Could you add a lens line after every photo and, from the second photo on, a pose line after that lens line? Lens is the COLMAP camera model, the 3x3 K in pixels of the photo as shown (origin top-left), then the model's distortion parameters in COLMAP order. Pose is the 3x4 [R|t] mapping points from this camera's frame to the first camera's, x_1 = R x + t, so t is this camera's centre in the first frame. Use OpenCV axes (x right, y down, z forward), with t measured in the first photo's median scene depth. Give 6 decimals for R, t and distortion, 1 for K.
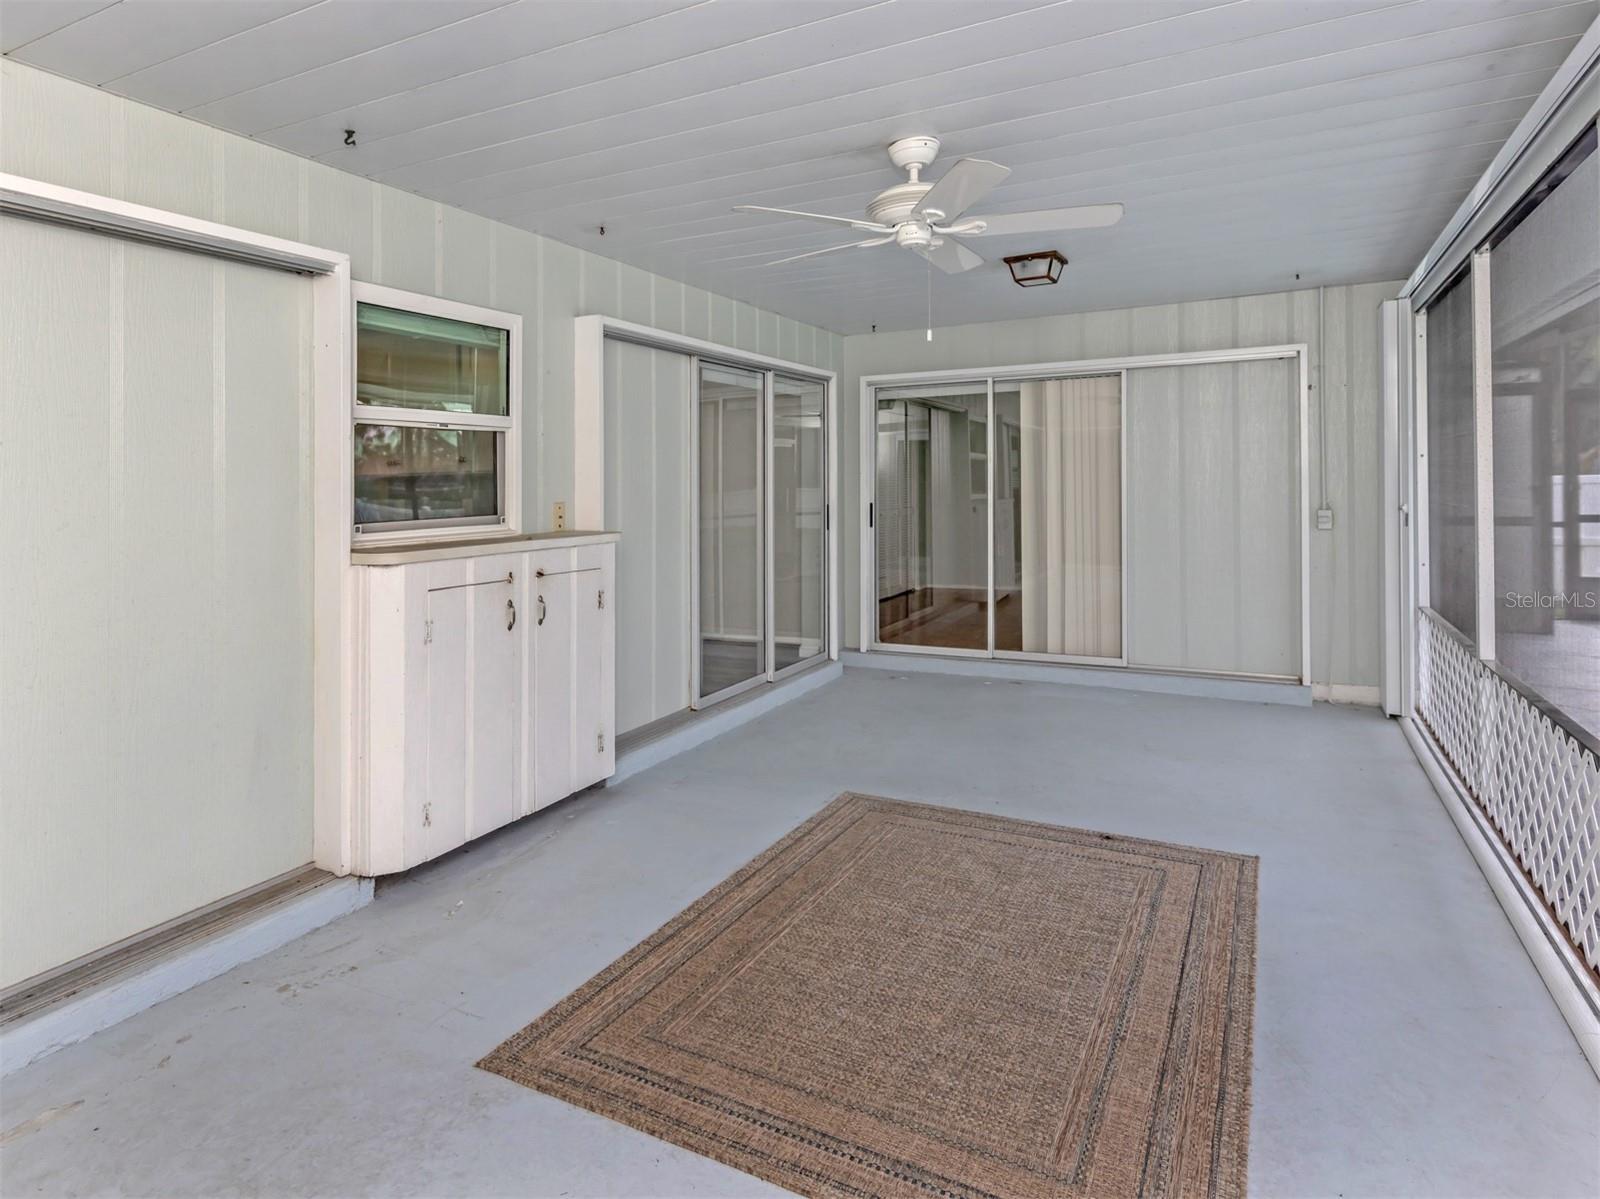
lens RADIAL K [[934.6, 0, 801.5], [0, 934.6, 569.2], [0, 0, 1]] dist [-0.001938, -0.000922]
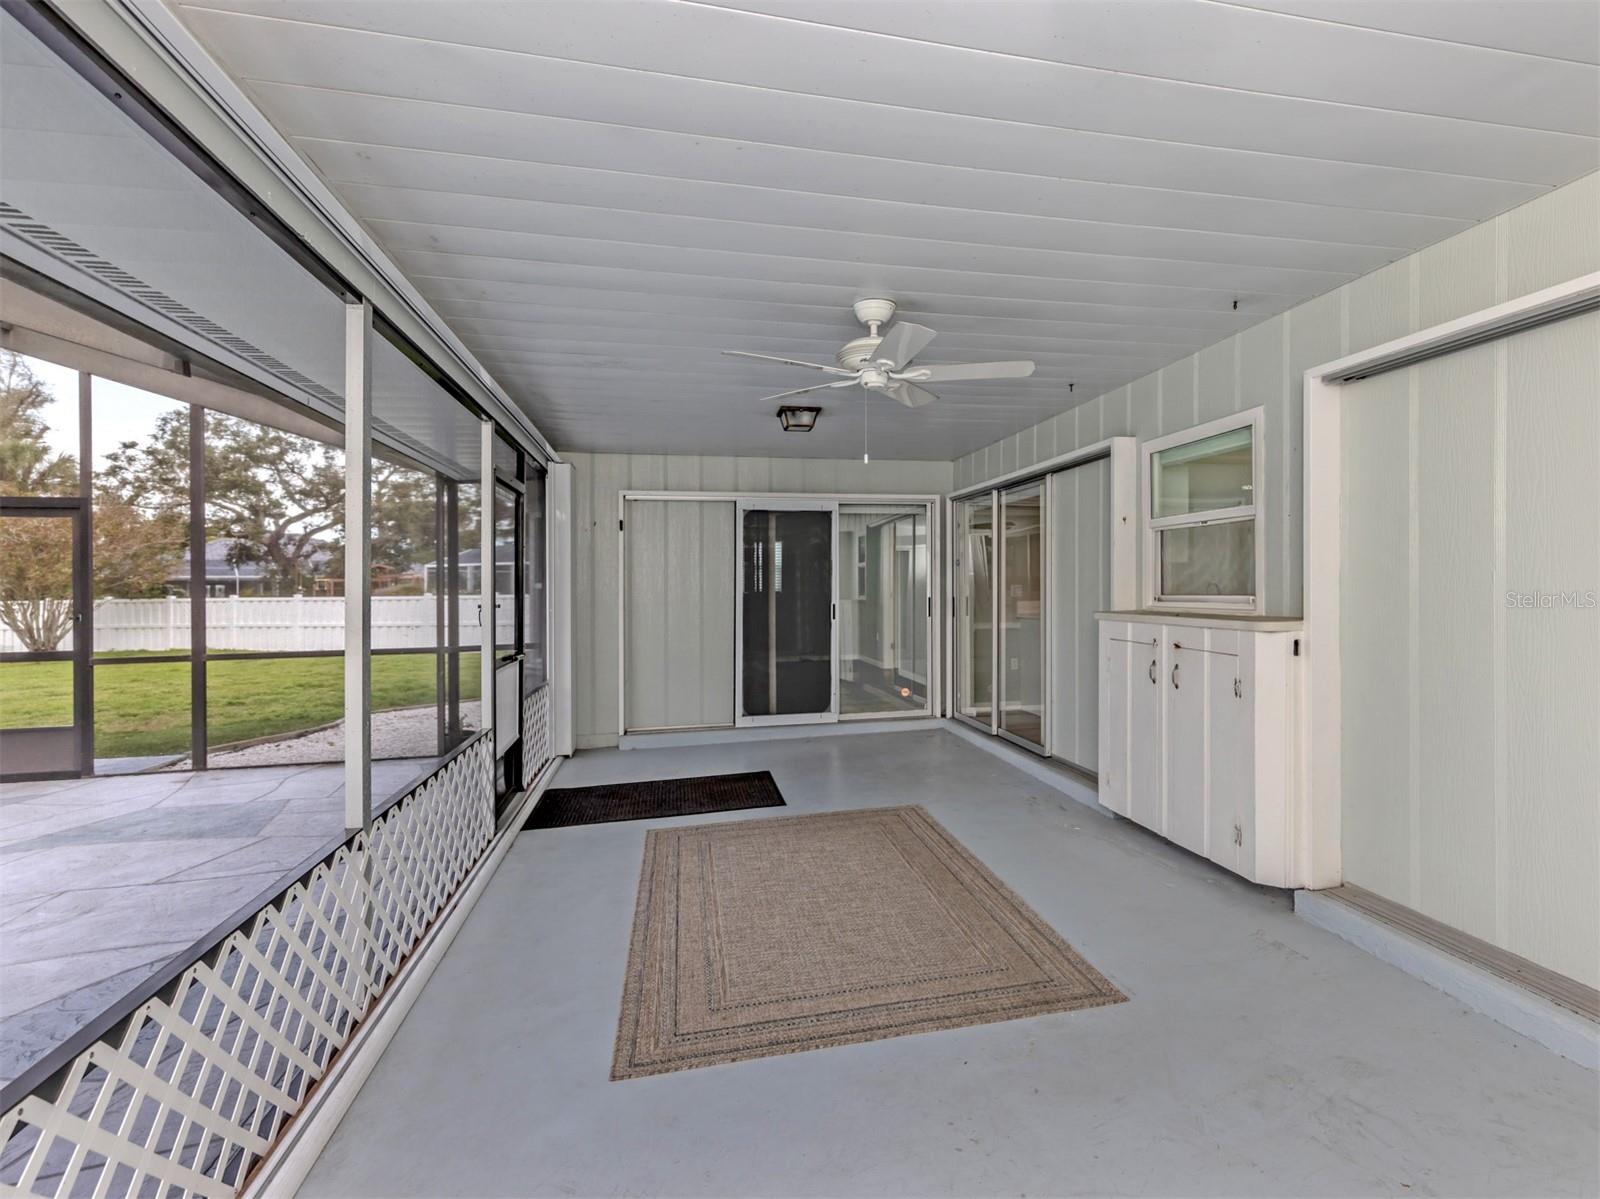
lens RADIAL K [[718.8, 0, 805.4], [0, 718.8, 595.3], [0, 0, 1]] dist [0.000717, 0.000136]
pose [[-0.807869, 0.072047, -0.584942, 0.690046], [0.014549, 0.994635, 0.102414, -0.173429], [0.589182, 0.074227, -0.804583, 1.577057]]
